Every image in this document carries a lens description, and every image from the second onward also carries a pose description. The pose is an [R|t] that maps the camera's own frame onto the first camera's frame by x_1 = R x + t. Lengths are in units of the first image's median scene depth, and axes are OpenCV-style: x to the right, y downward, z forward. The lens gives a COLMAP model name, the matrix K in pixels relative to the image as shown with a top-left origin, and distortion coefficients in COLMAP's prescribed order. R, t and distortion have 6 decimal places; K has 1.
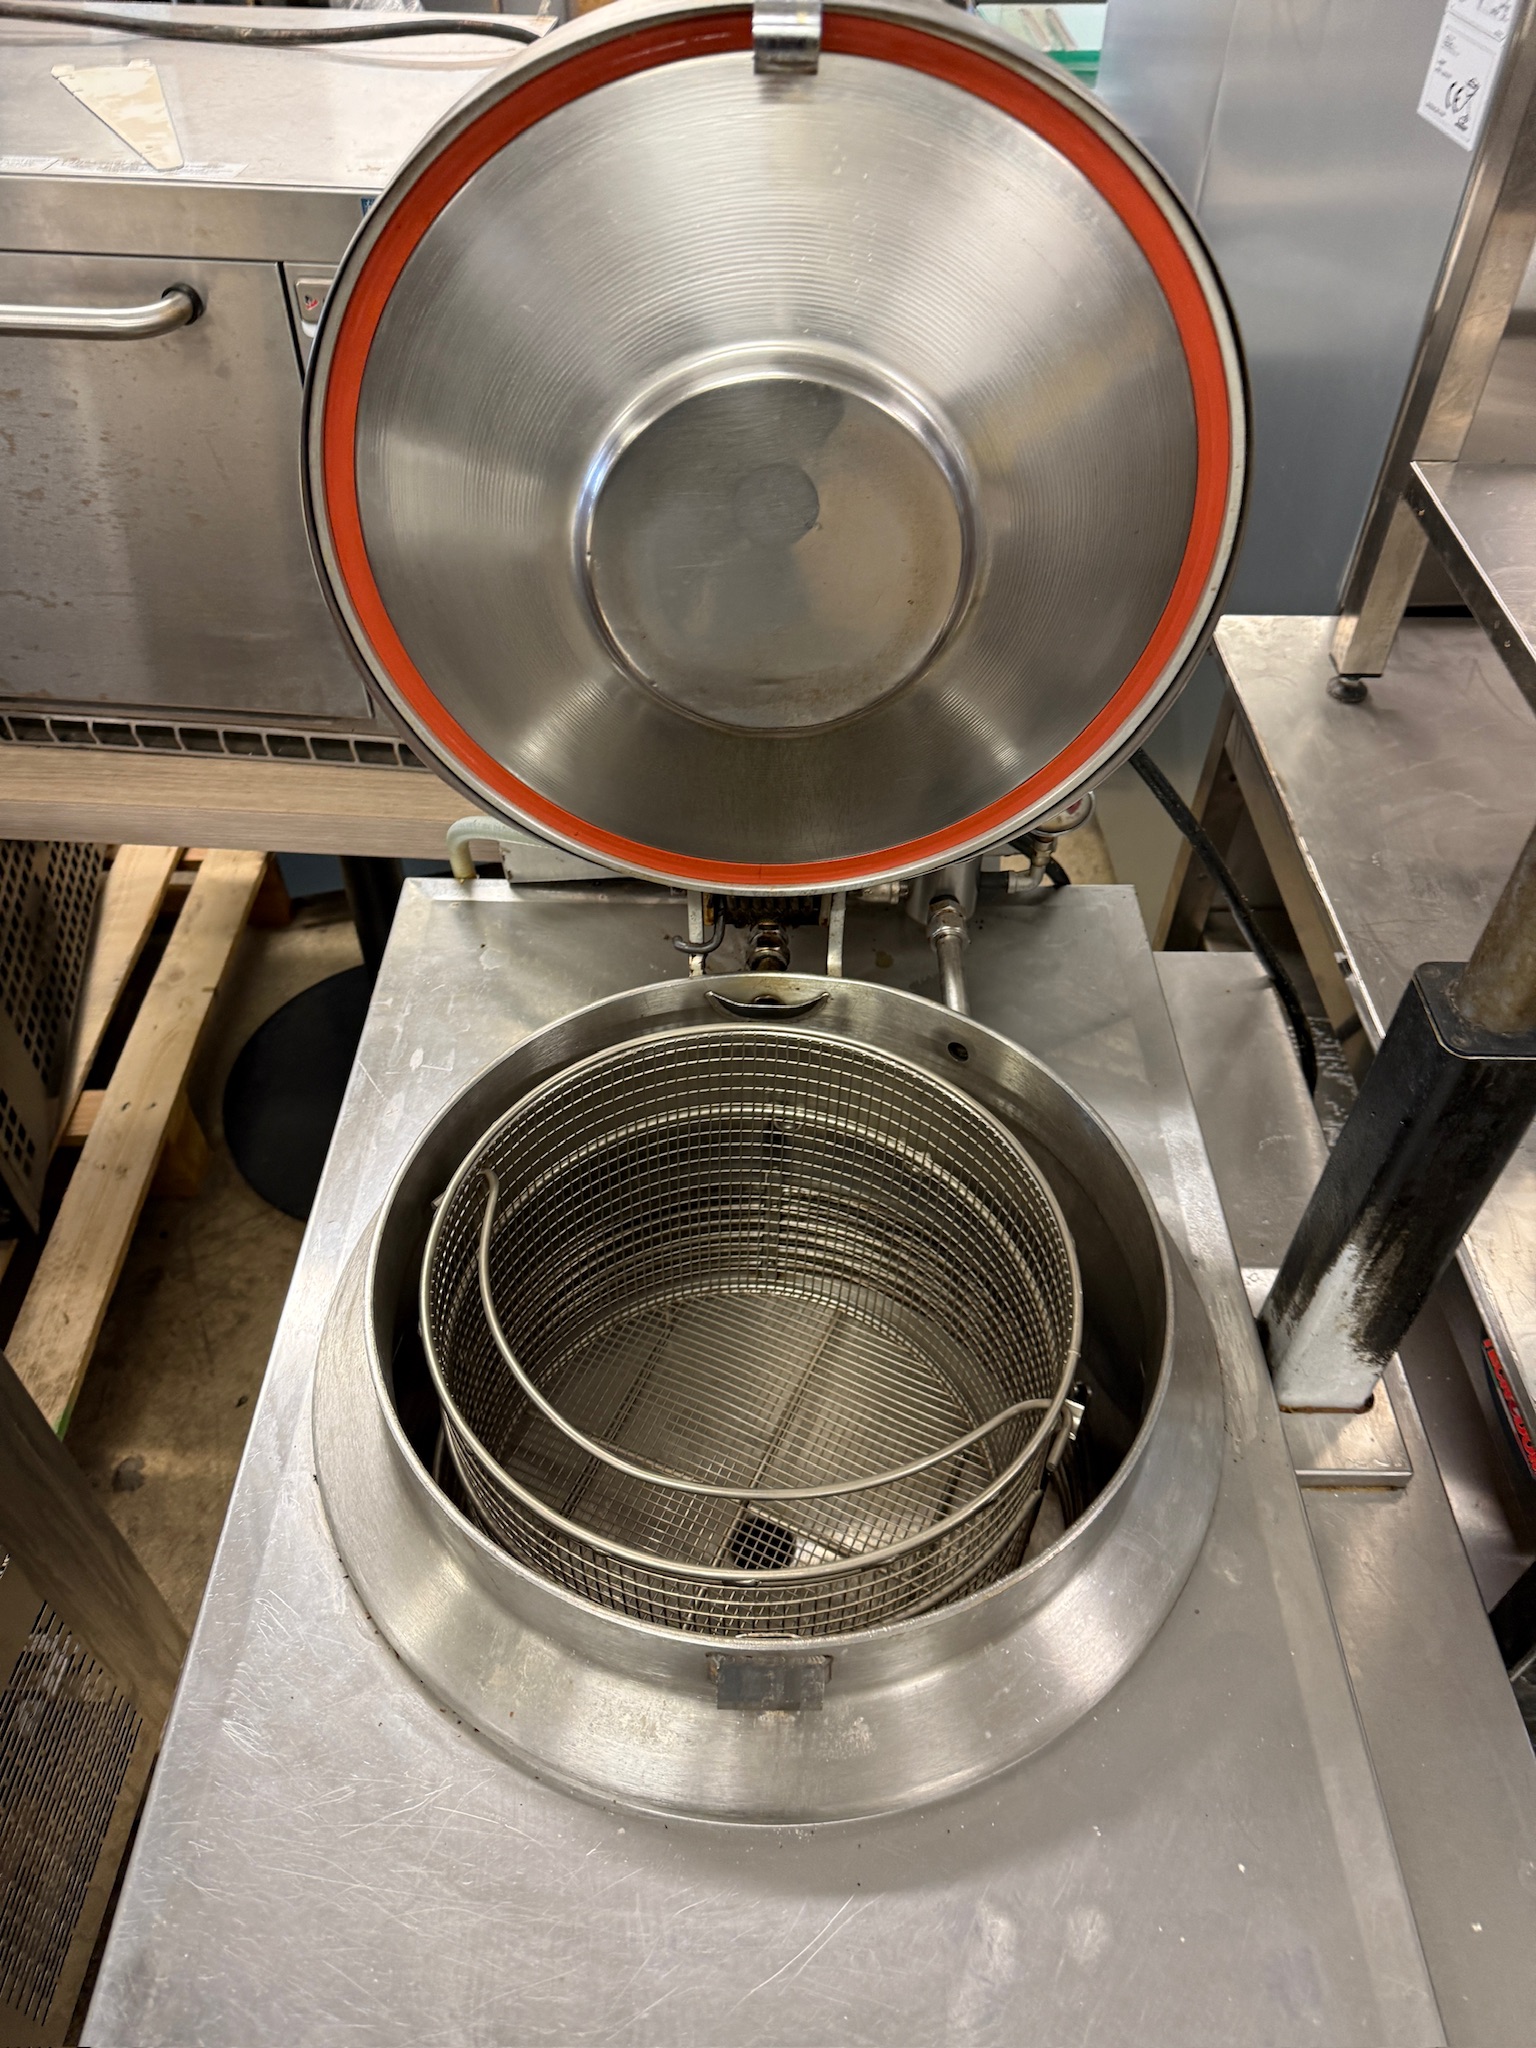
lens RADIAL K [[1417.8, 0, 768.0], [0, 1417.8, 1024.0], [0, 0, 1]] dist [-0.002752, -0.122023]
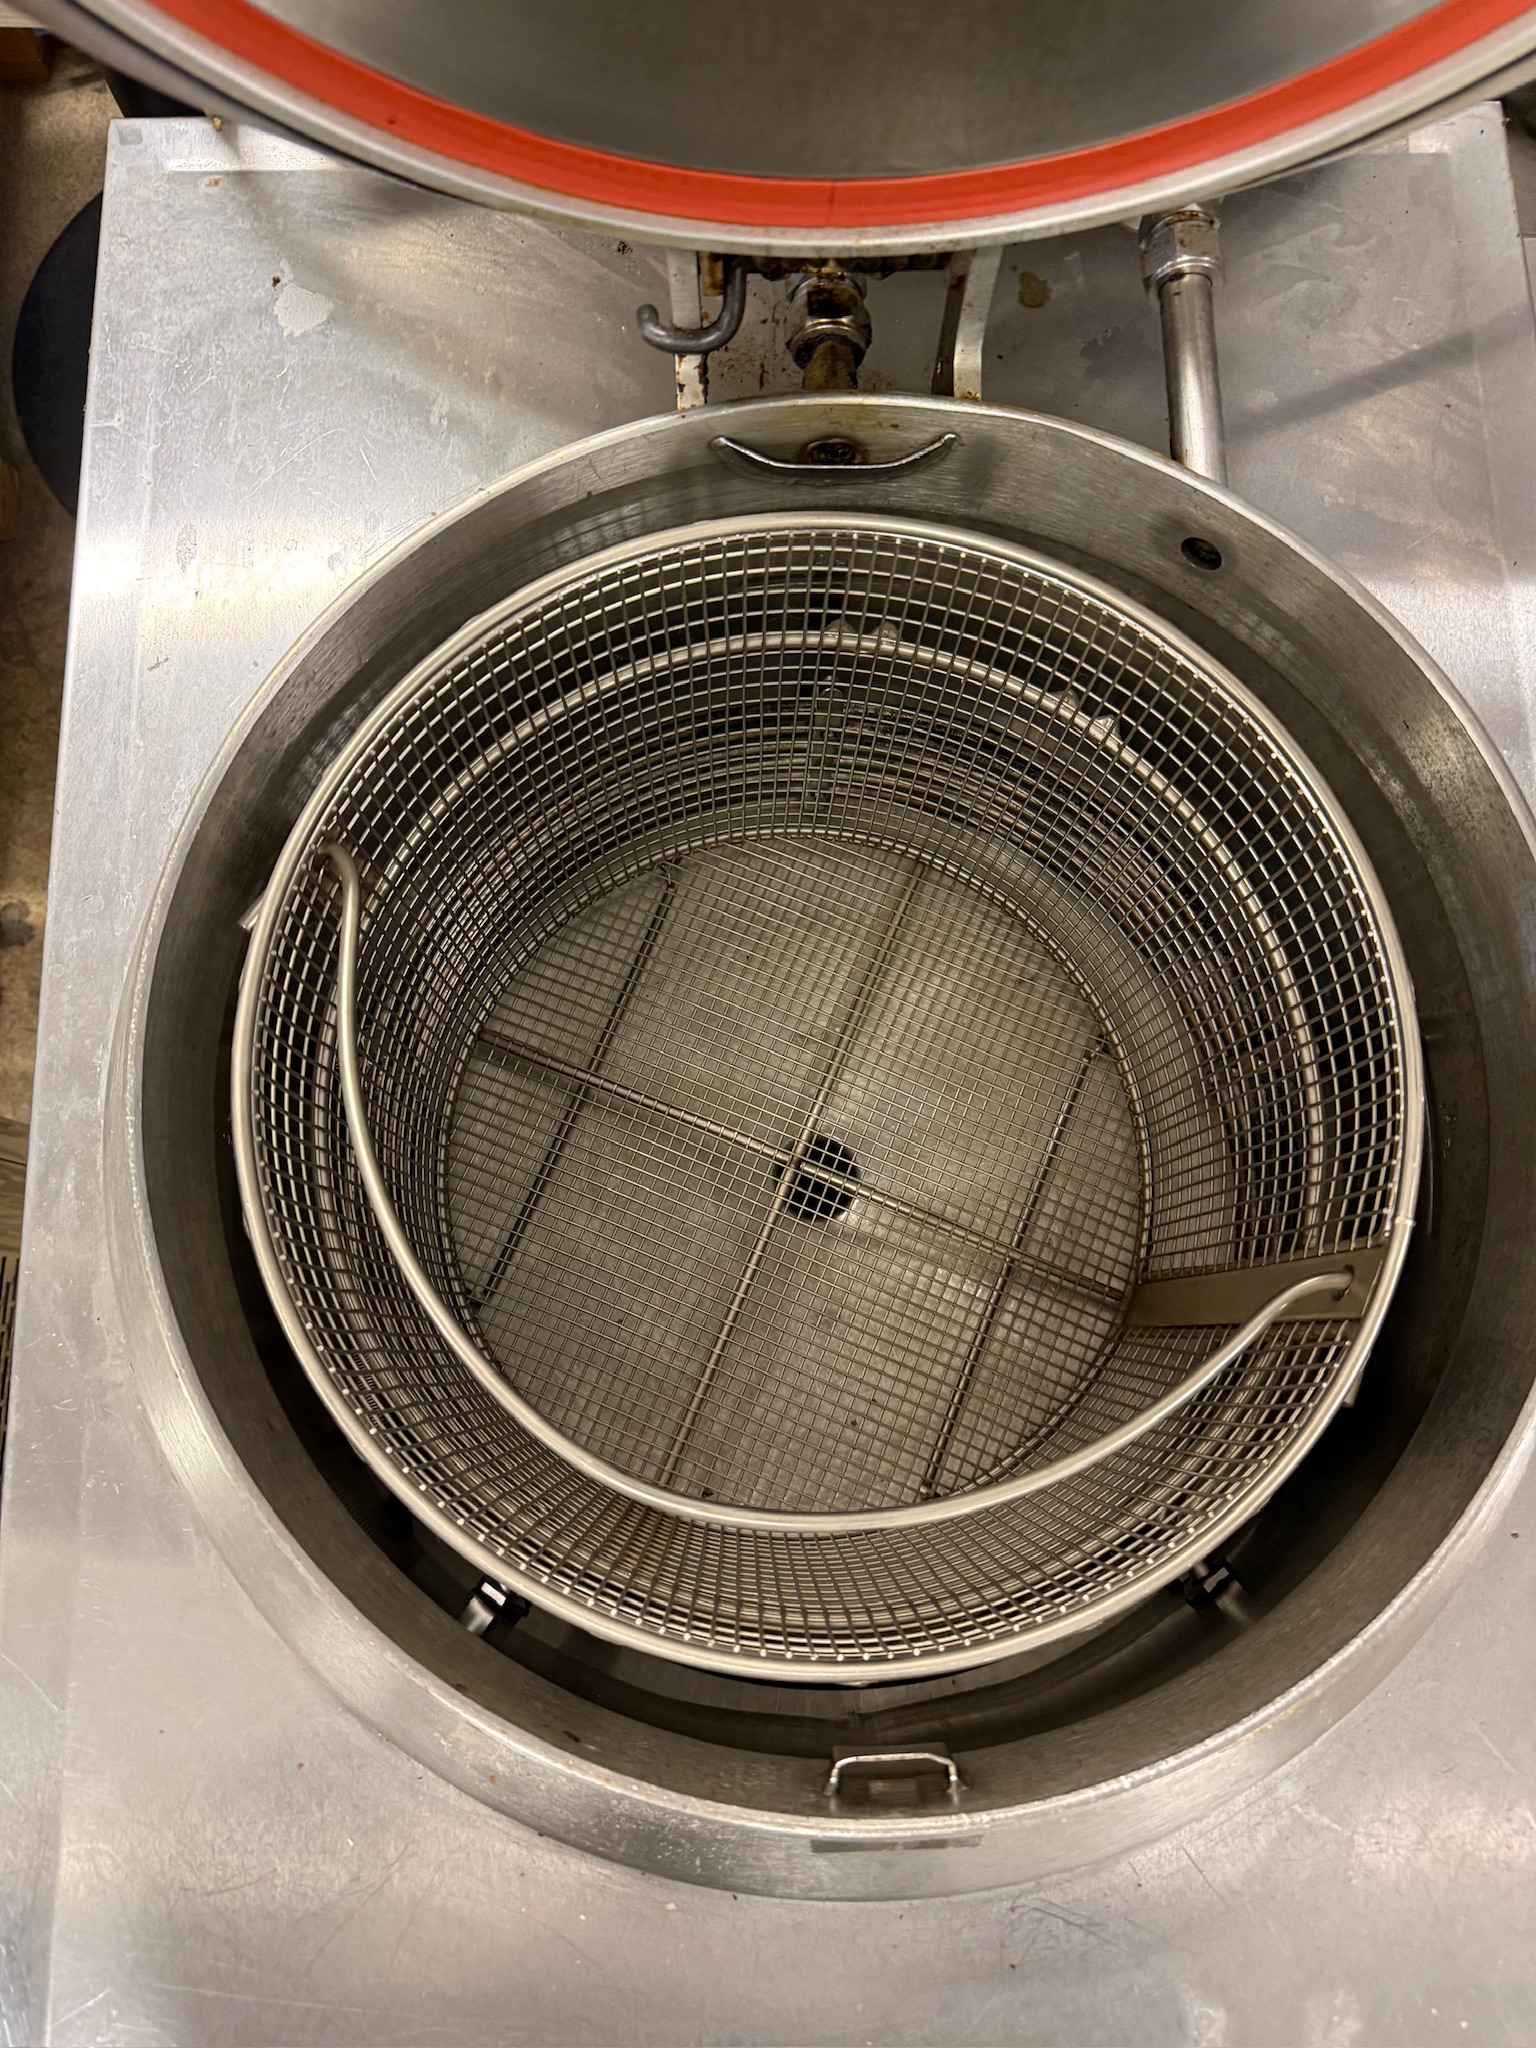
lens RADIAL K [[1431.6, 0, 771.5], [0, 1431.6, 1053.9], [0, 0, 1]] dist [-0.005604, -0.006475]
pose [[0.999478, -0.032047, 0.004196, -0.031255], [0.024492, 0.835691, 0.548654, -0.117442], [-0.021089, -0.548264, 0.836039, 0.451664]]
